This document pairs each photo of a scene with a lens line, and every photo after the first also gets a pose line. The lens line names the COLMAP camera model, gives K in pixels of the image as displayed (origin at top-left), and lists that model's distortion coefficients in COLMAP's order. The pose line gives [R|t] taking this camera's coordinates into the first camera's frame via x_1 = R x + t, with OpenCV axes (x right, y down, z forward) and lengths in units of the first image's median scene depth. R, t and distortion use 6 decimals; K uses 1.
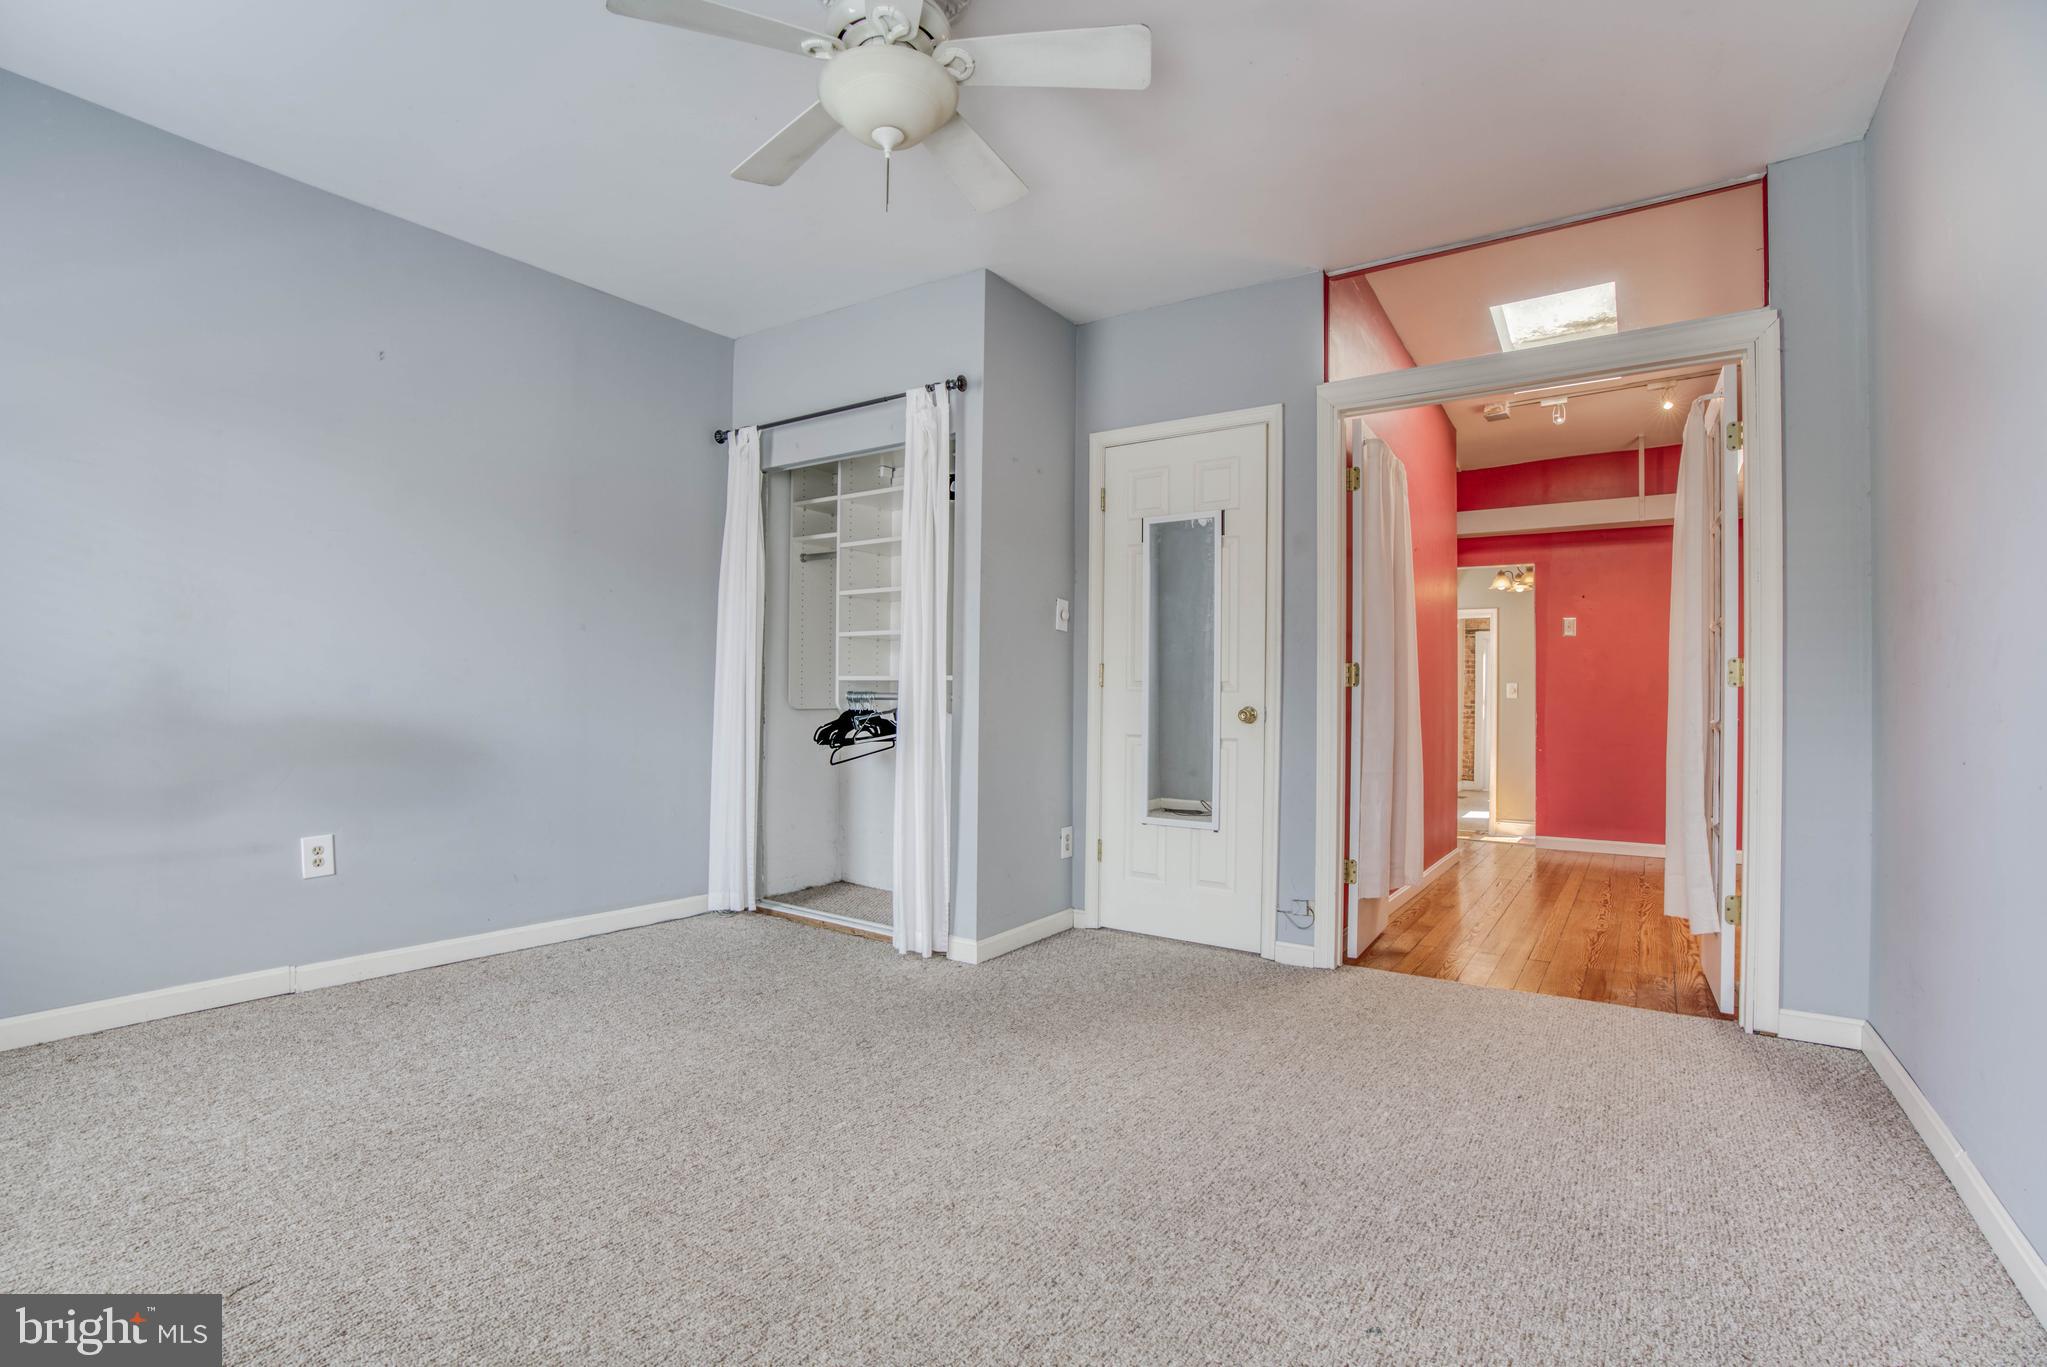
lens RADIAL K [[940.3, 0, 1011.8], [0, 940.3, 686.6], [0, 0, 1]] dist [-0.067602, 0.025639]
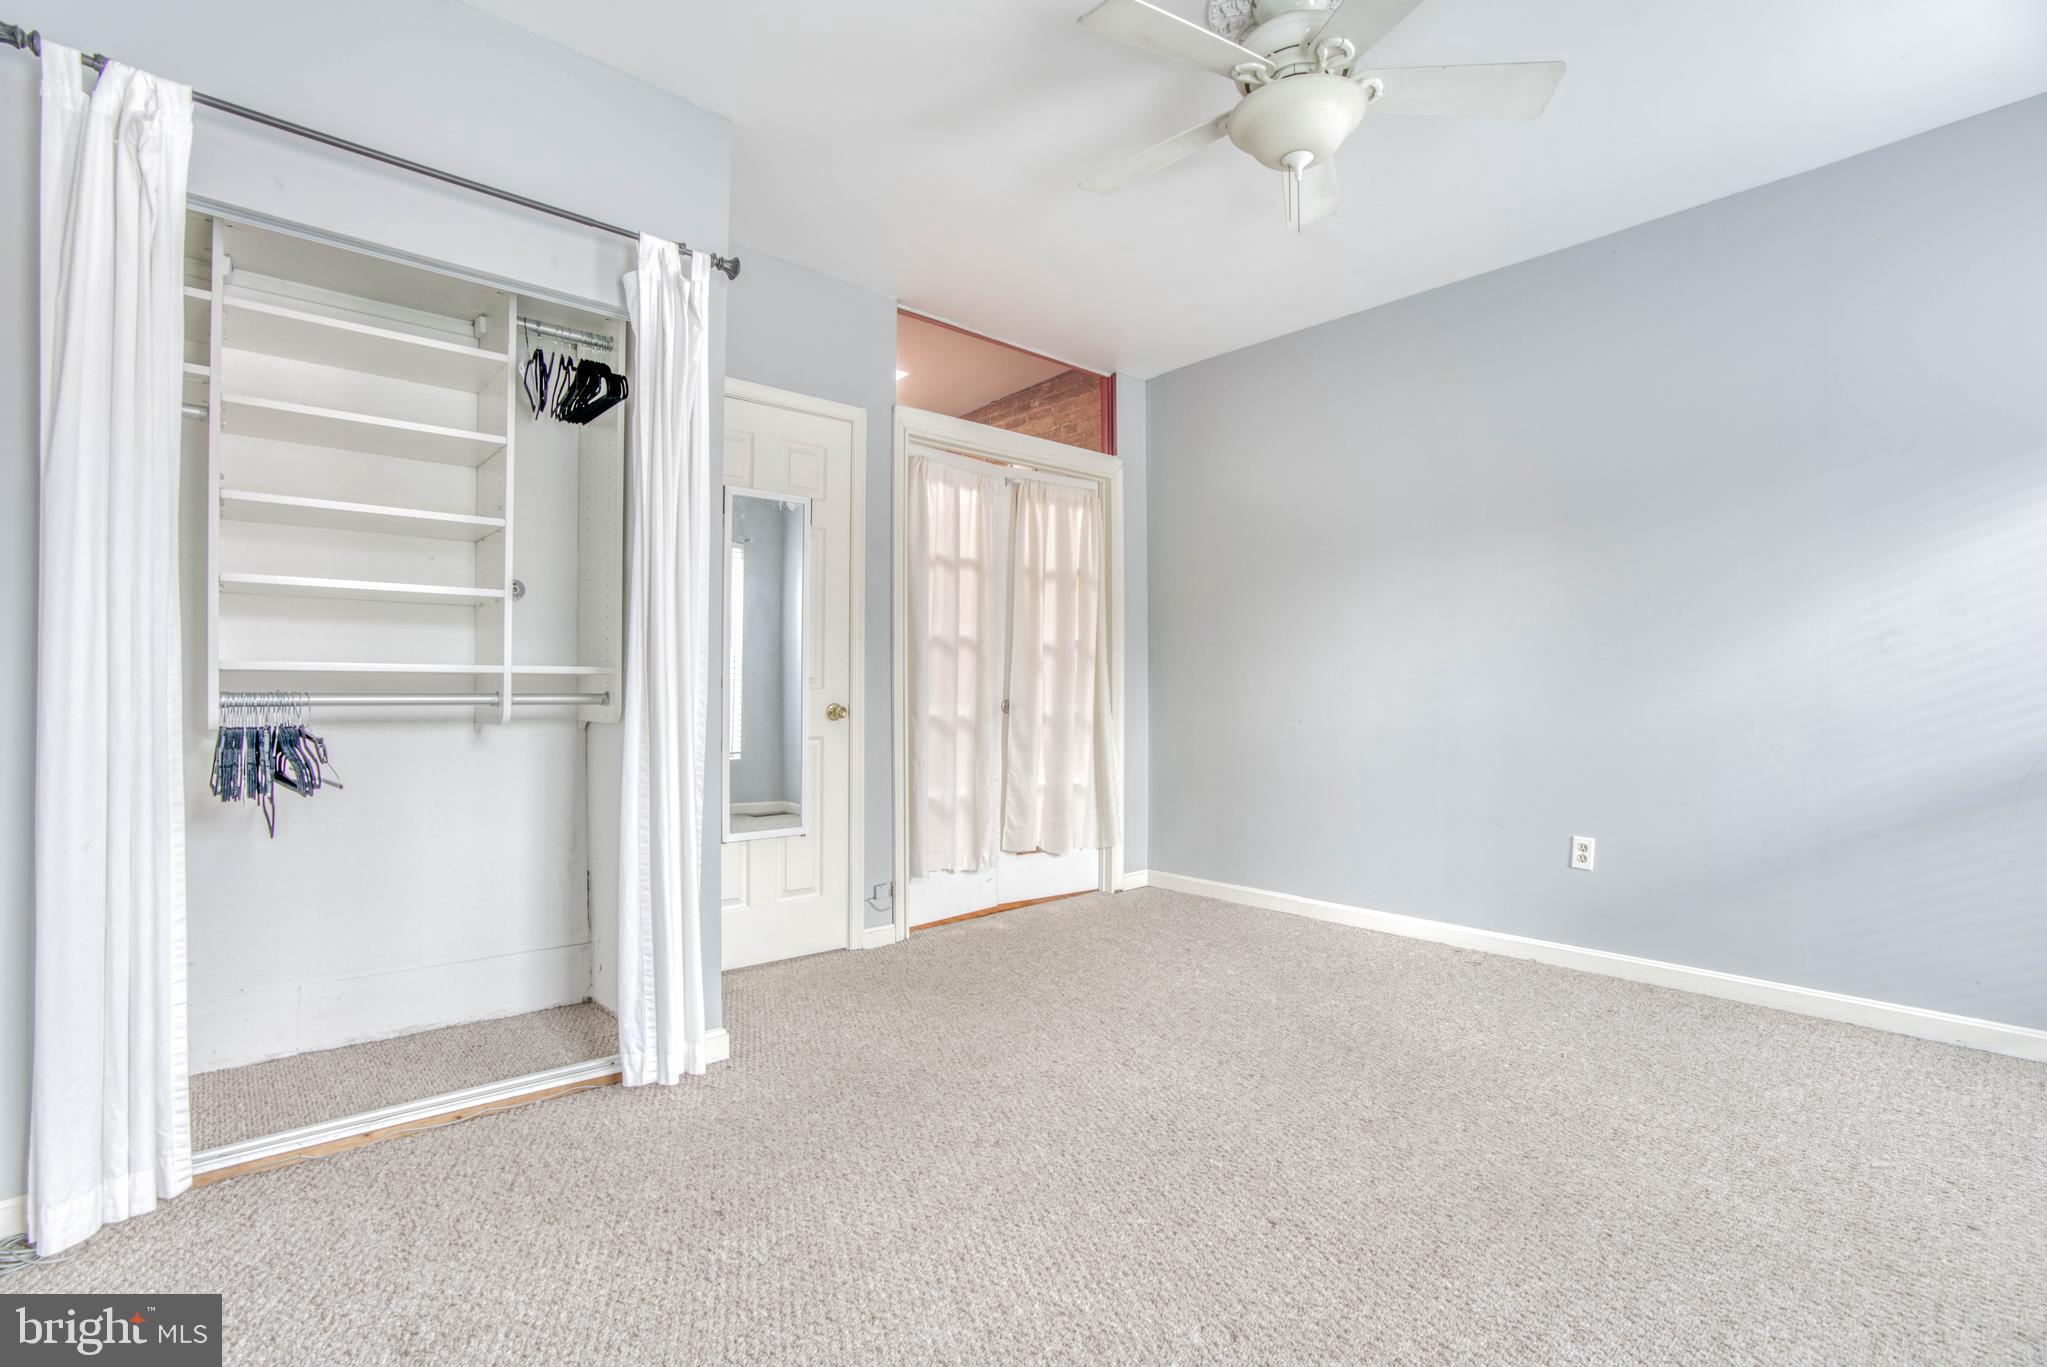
lens RADIAL K [[940.3, 0, 1011.8], [0, 940.3, 686.6], [0, 0, 1]] dist [-0.067602, 0.025639]
pose [[0.237921, -0.006404, 0.971263, -0.688196], [-0.009341, 0.999917, 0.008881, -0.007395], [-0.971240, -0.011185, 0.237842, 0.601586]]
